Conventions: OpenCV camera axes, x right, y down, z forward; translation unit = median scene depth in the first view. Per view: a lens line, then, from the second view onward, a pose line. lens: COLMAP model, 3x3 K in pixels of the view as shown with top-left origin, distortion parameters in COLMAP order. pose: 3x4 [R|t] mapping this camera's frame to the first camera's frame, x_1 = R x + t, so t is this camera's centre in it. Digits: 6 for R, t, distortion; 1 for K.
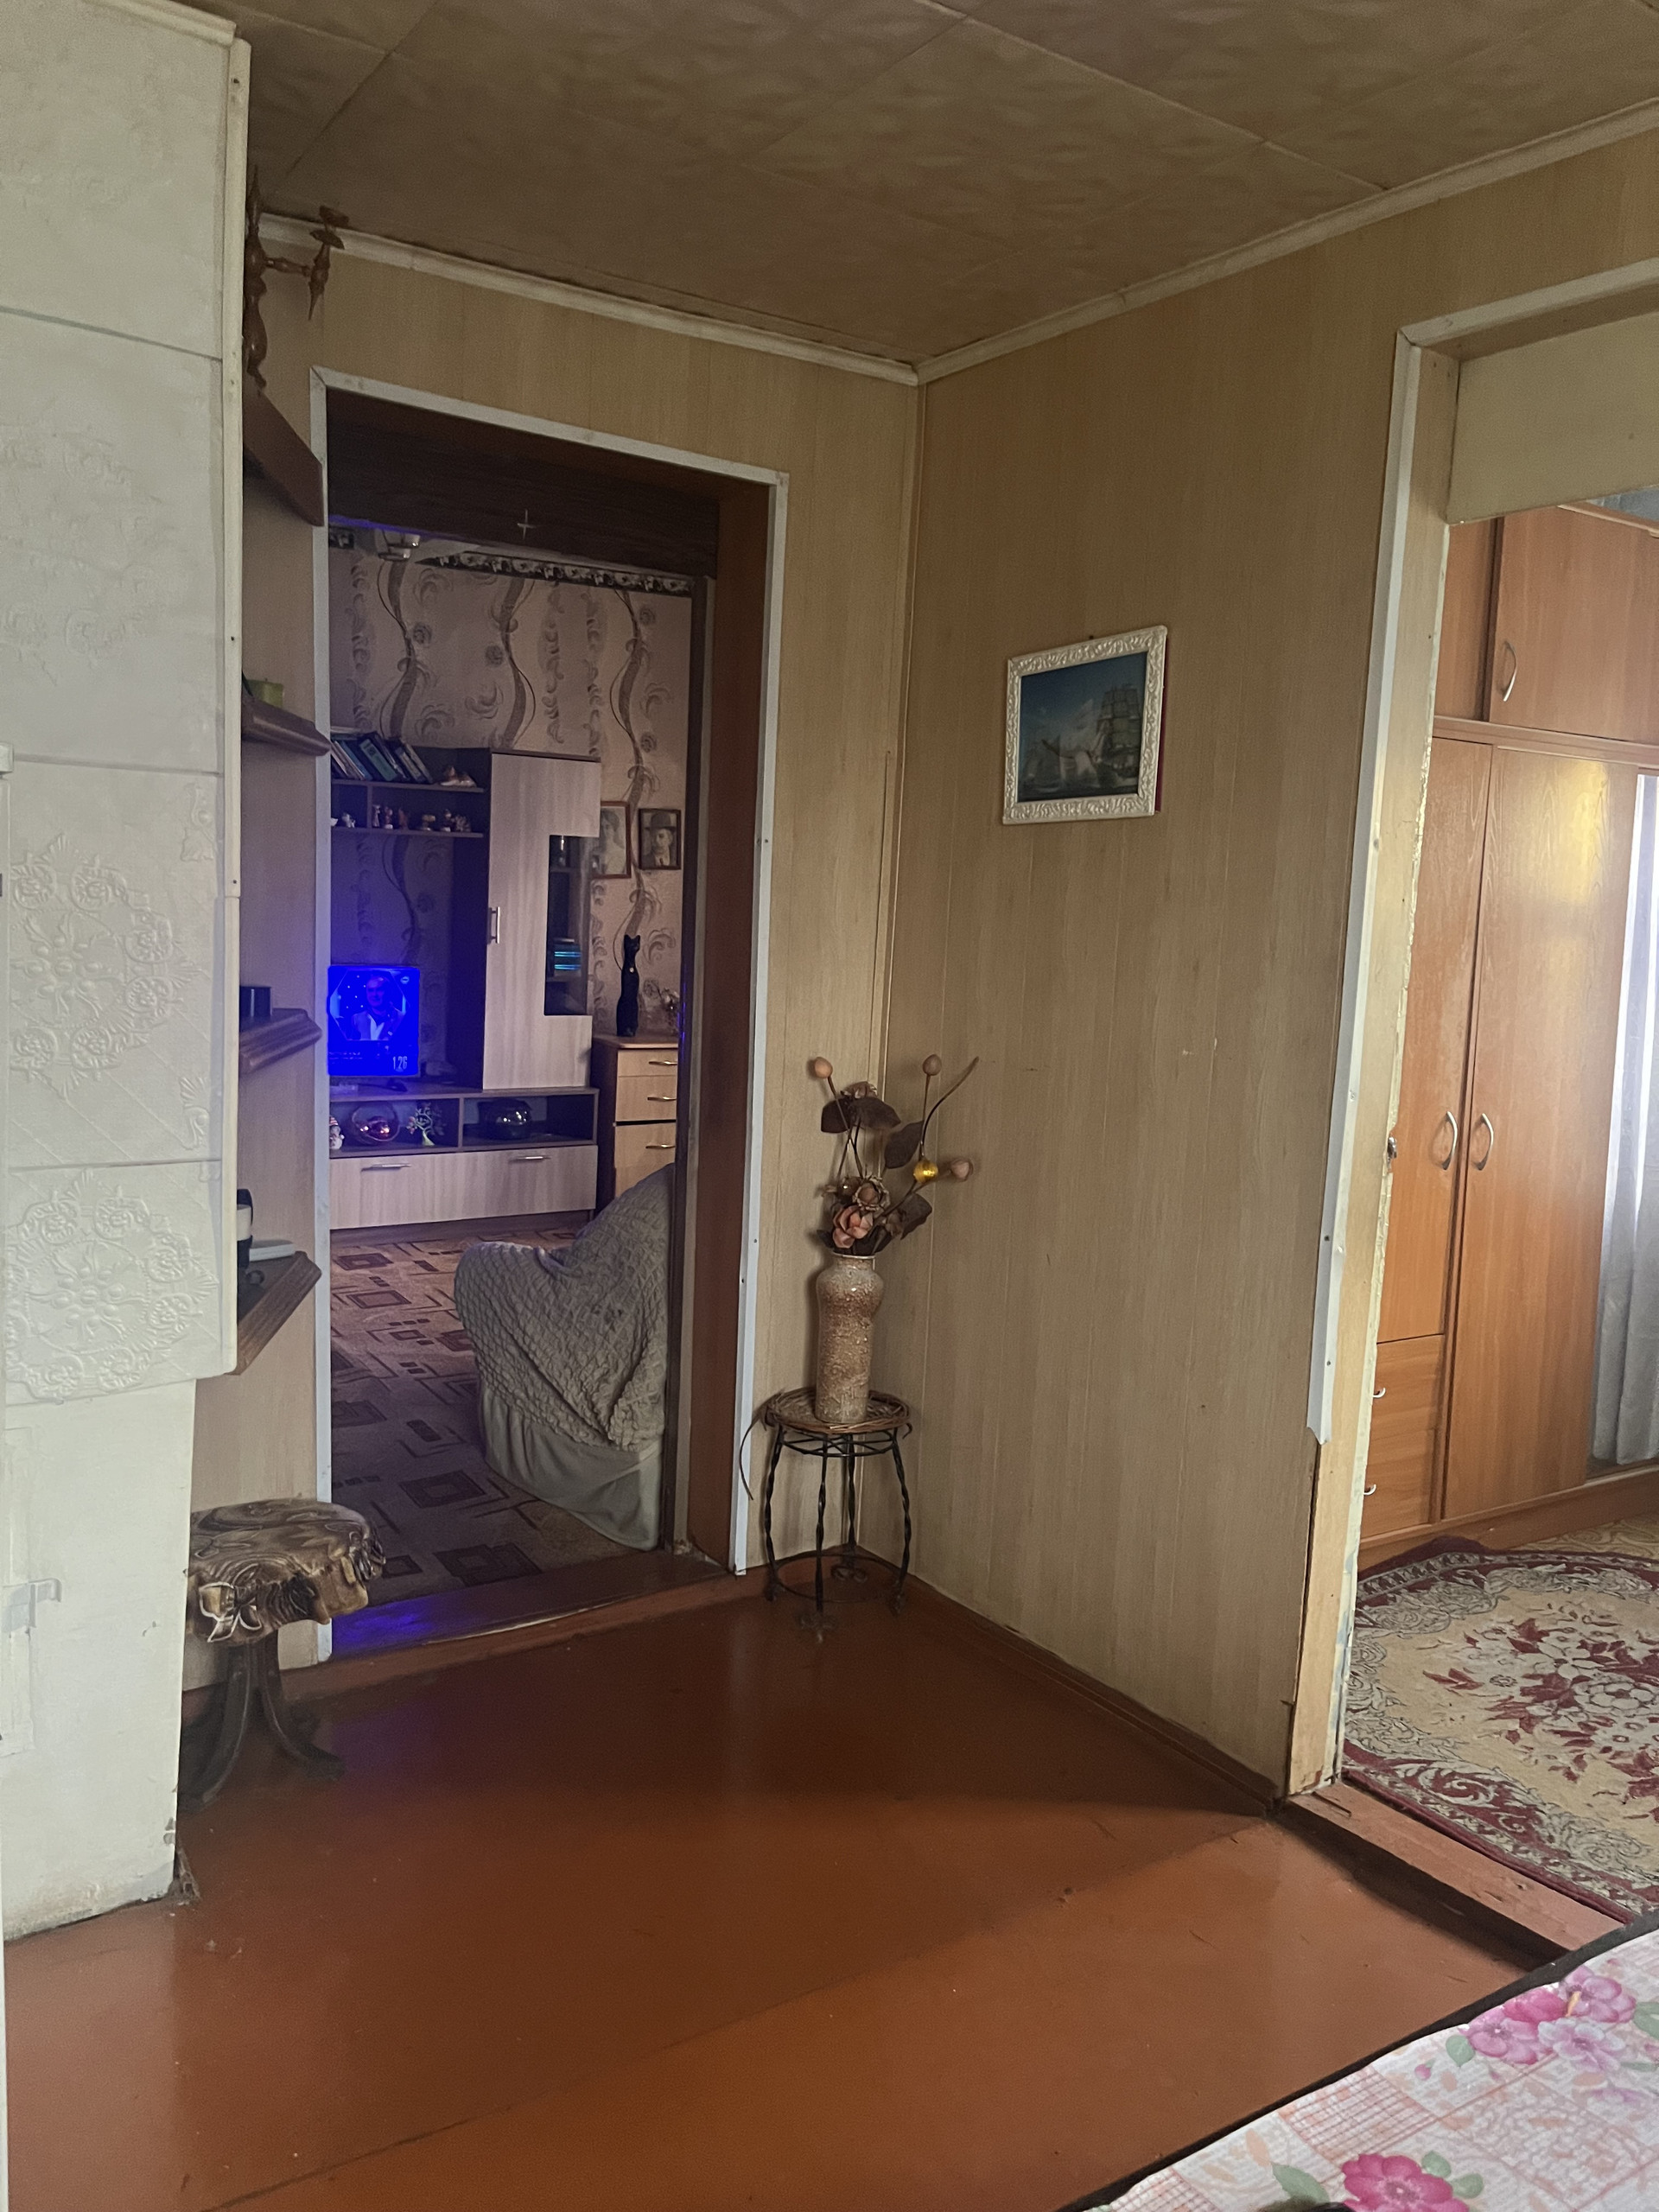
lens RADIAL K [[1661.2, 0, 829.5], [0, 1661.2, 1106.0], [0, 0, 1]] dist [0.007608, 0.000202]
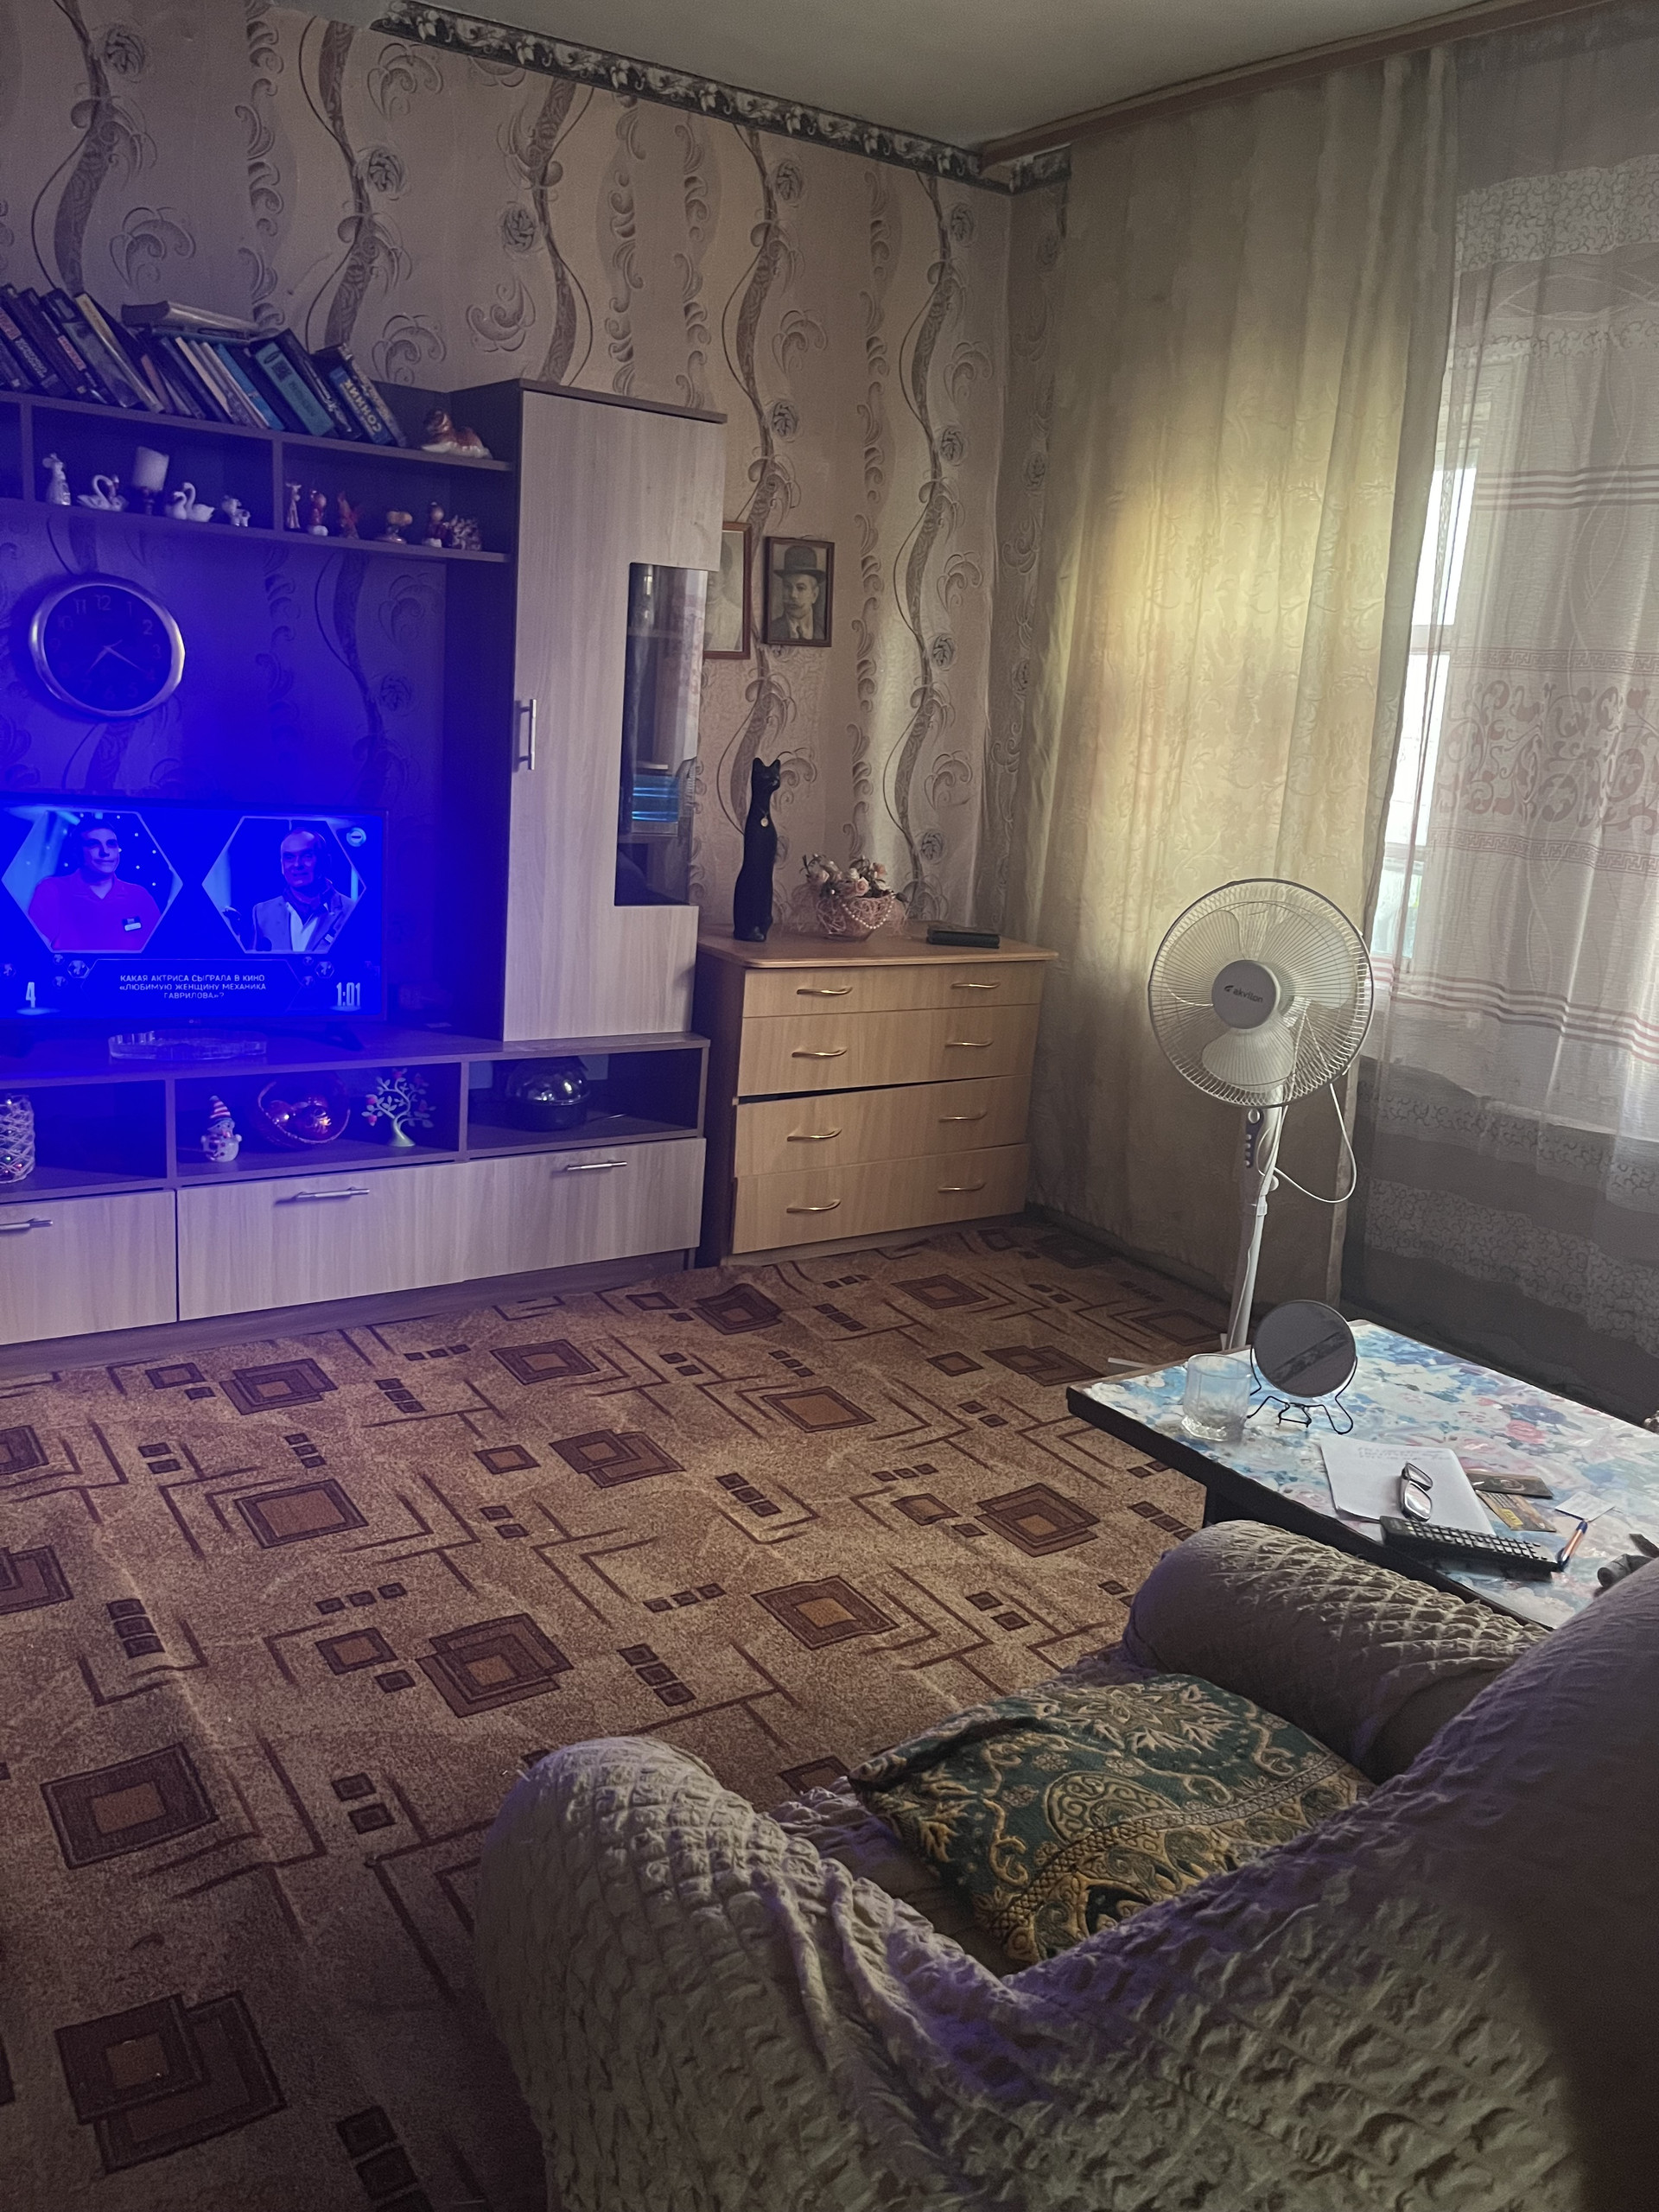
lens RADIAL K [[1661.2, 0, 829.5], [0, 1661.2, 1106.0], [0, 0, 1]] dist [0.007608, 0.000202]
pose [[0.999763, 0.018952, 0.010699, -0.104908], [-0.019962, 0.994396, 0.103819, -0.046757], [-0.008671, -0.104008, 0.994539, 0.446033]]
